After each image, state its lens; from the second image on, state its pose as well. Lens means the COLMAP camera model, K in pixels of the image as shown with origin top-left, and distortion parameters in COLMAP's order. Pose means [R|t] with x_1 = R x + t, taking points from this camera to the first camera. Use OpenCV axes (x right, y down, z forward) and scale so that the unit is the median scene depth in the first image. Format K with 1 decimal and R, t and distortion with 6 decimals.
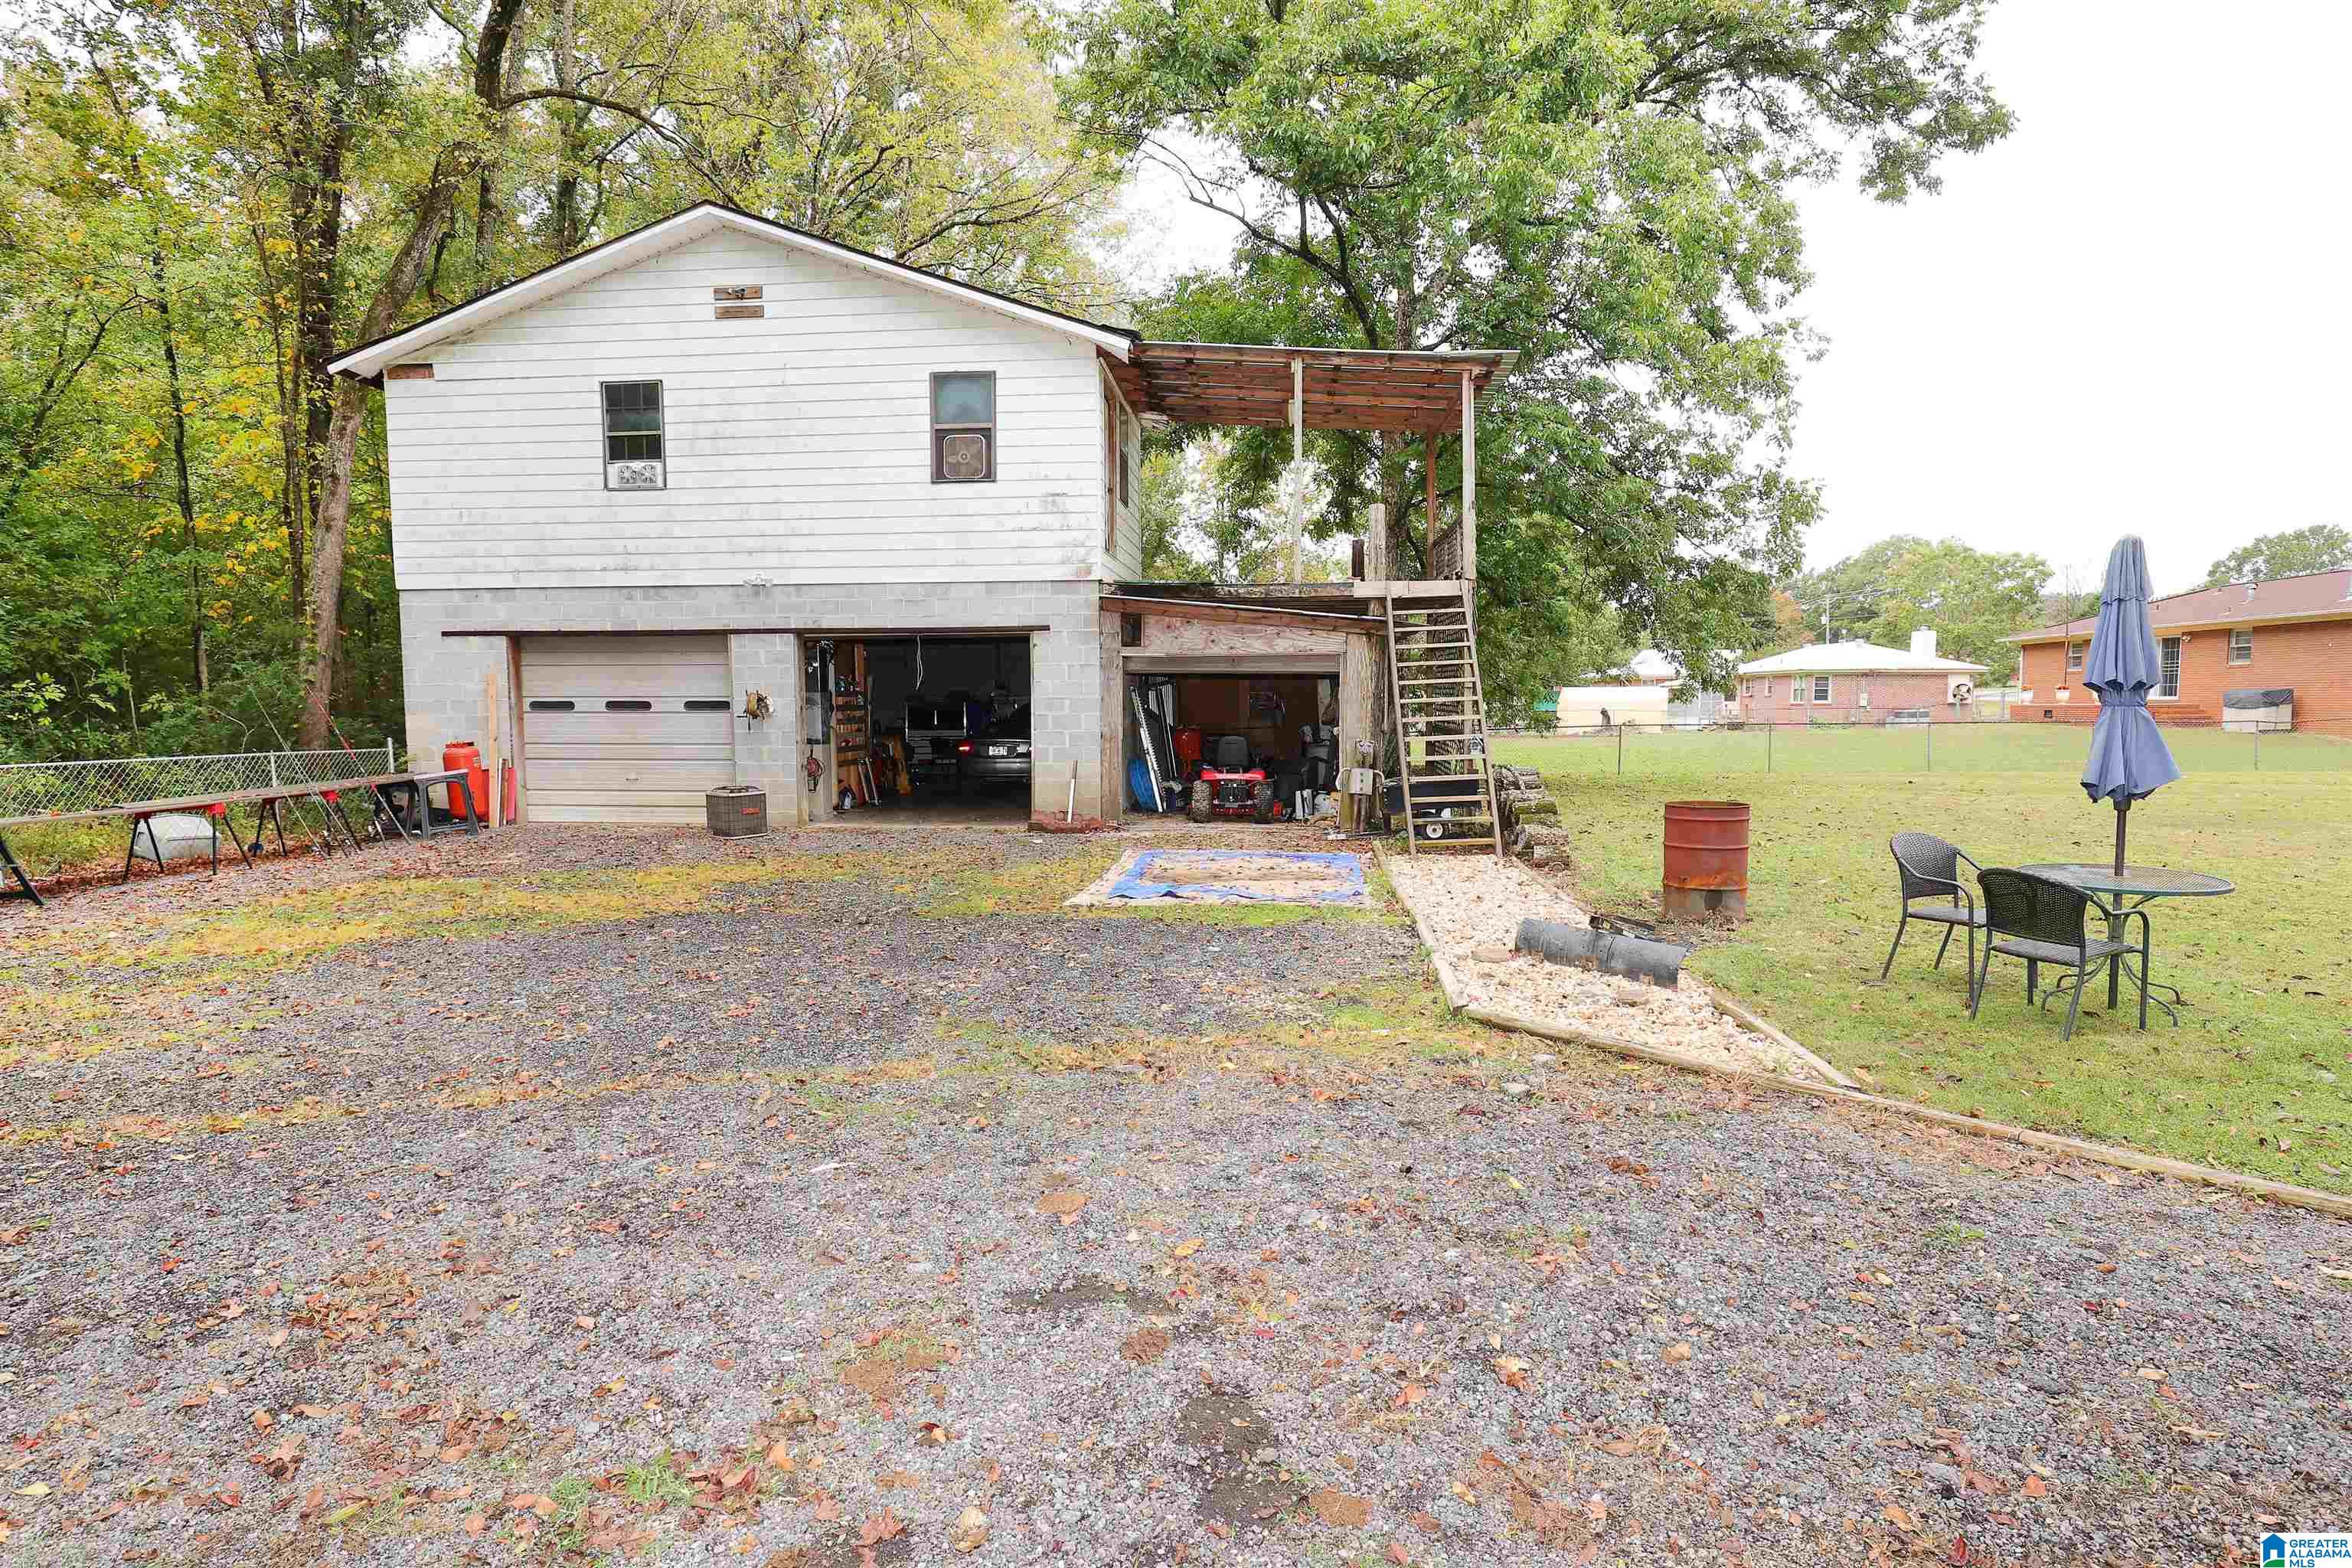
lens RADIAL K [[1221.8, 0, 1175.9], [0, 1221.8, 810.1], [0, 0, 1]] dist [-0.000514, -0.000714]
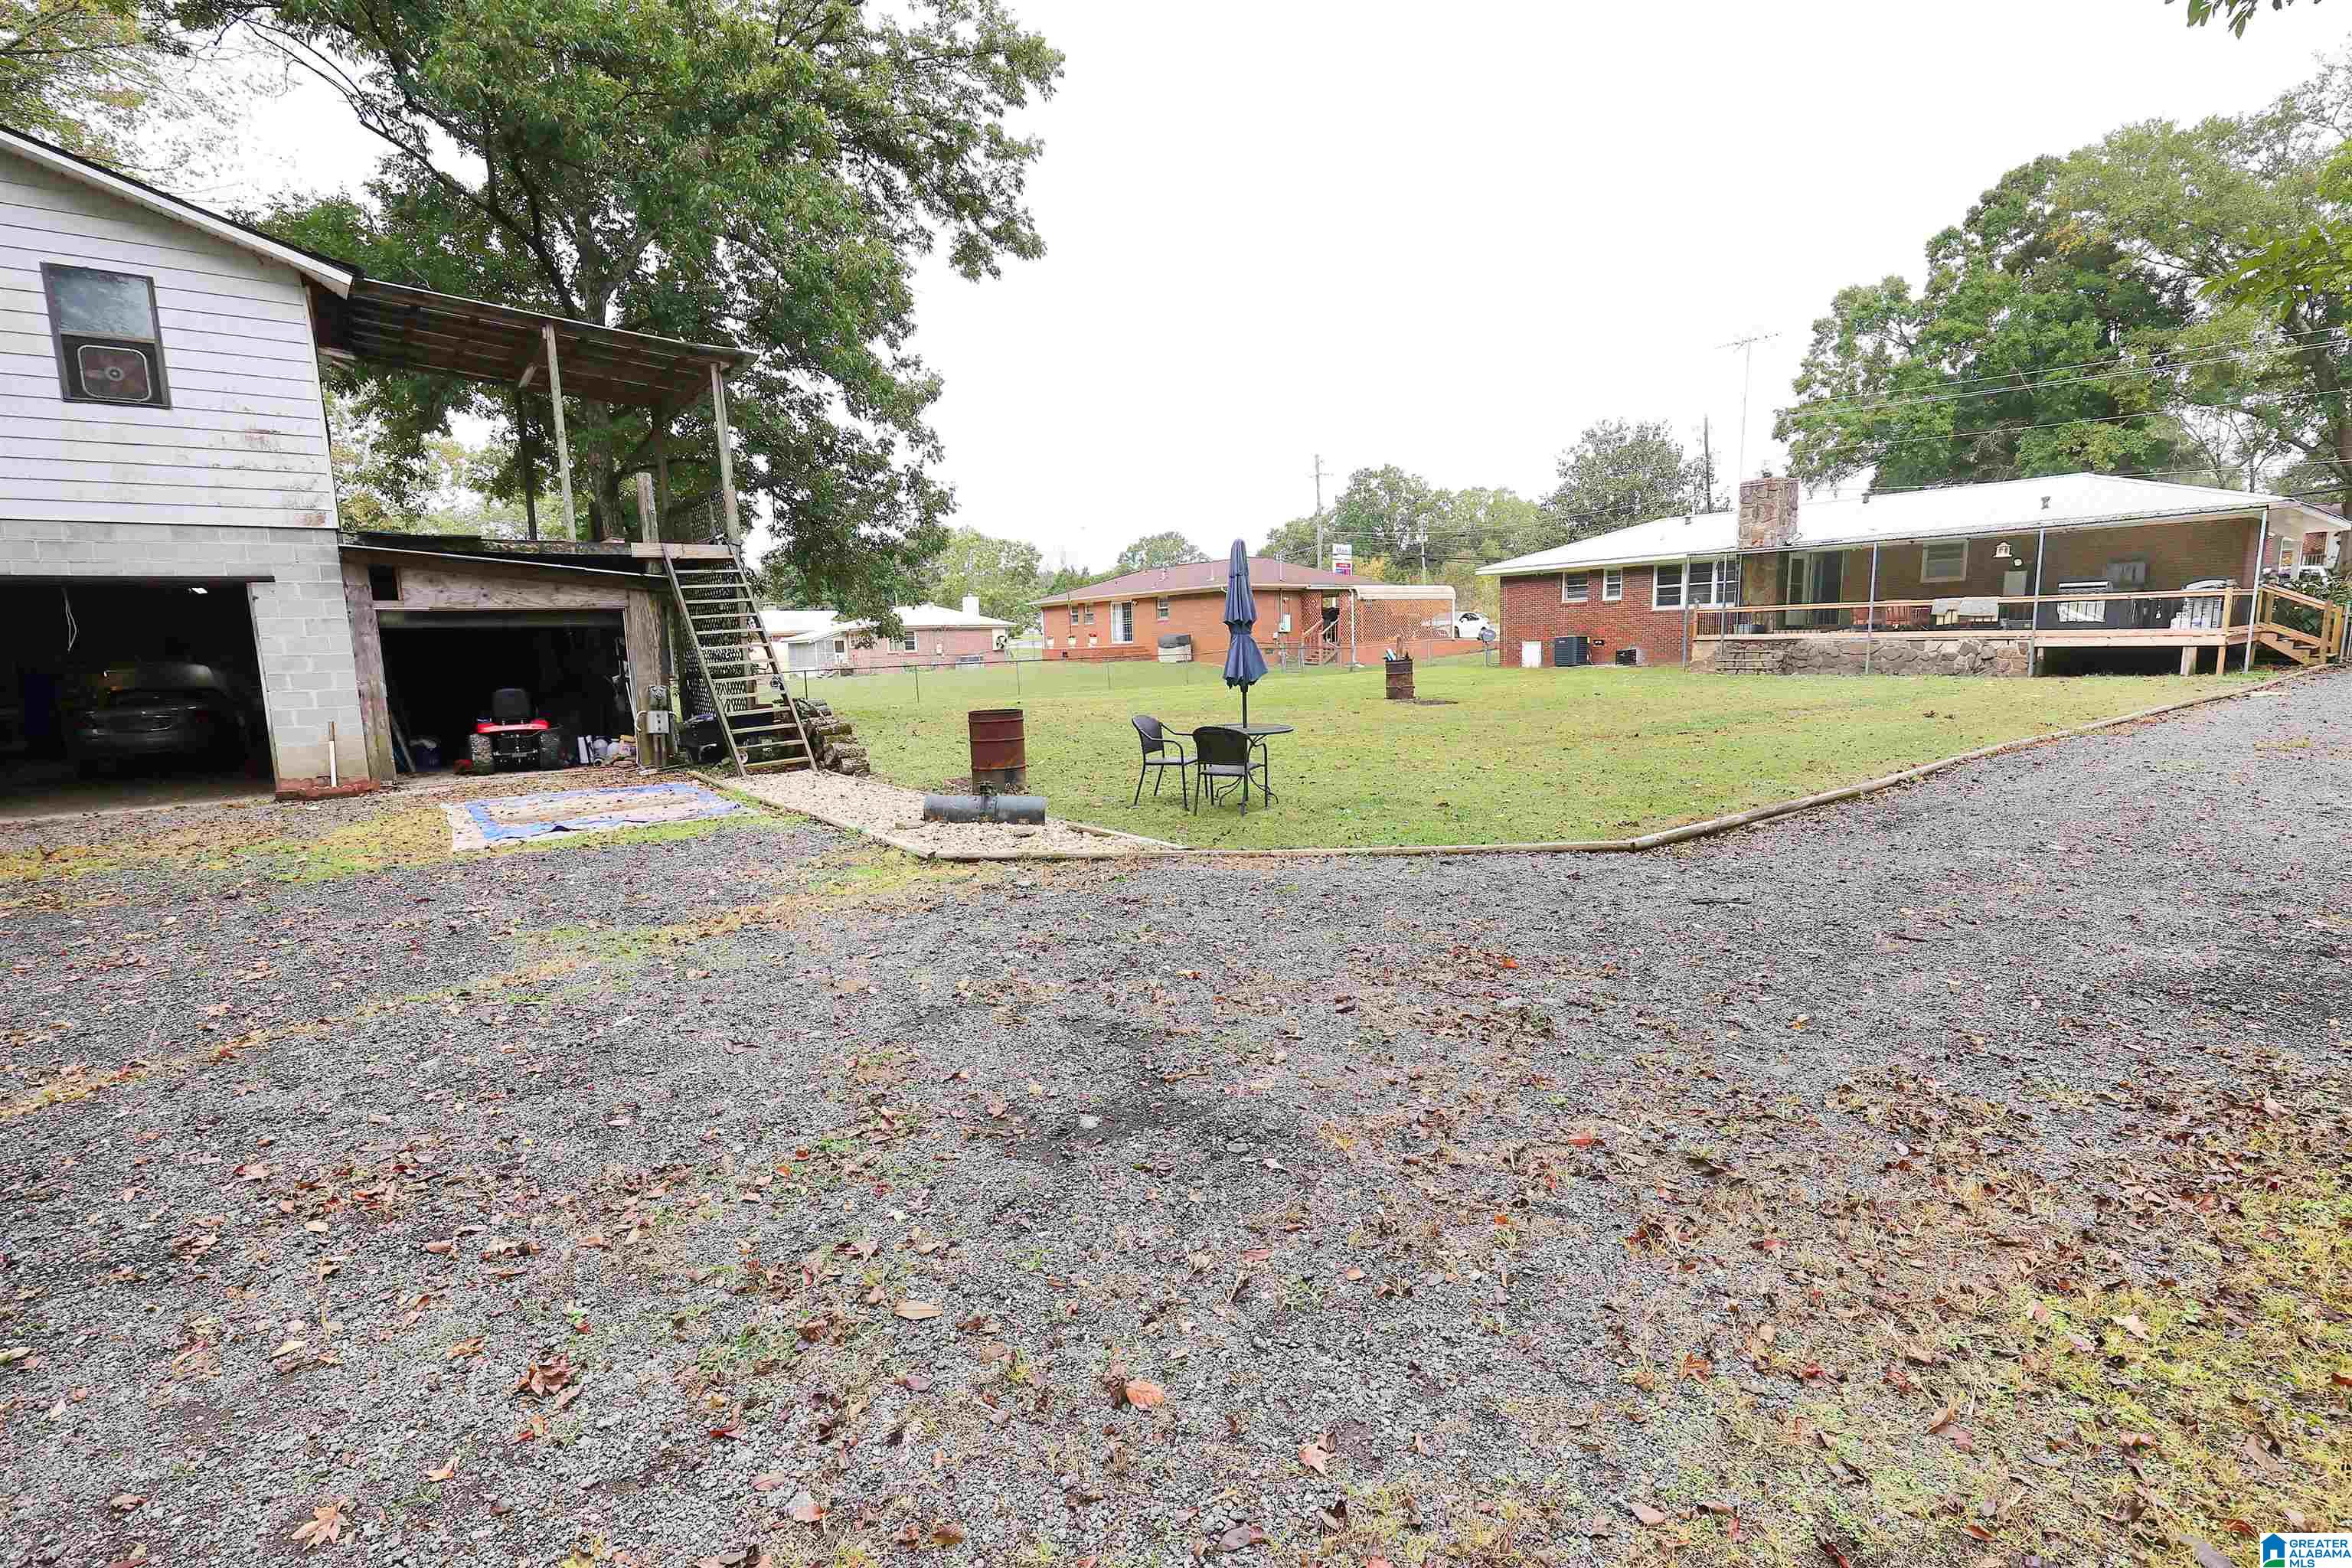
lens RADIAL K [[1061.9, 0, 1169.3], [0, 1061.9, 796.4], [0, 0, 1]] dist [-0.000861, -0.000293]
pose [[0.733380, -0.115014, 0.670019, -0.163710], [0.086971, 0.993359, 0.075323, 0.011607], [-0.674233, 0.003032, 0.738513, -0.039855]]
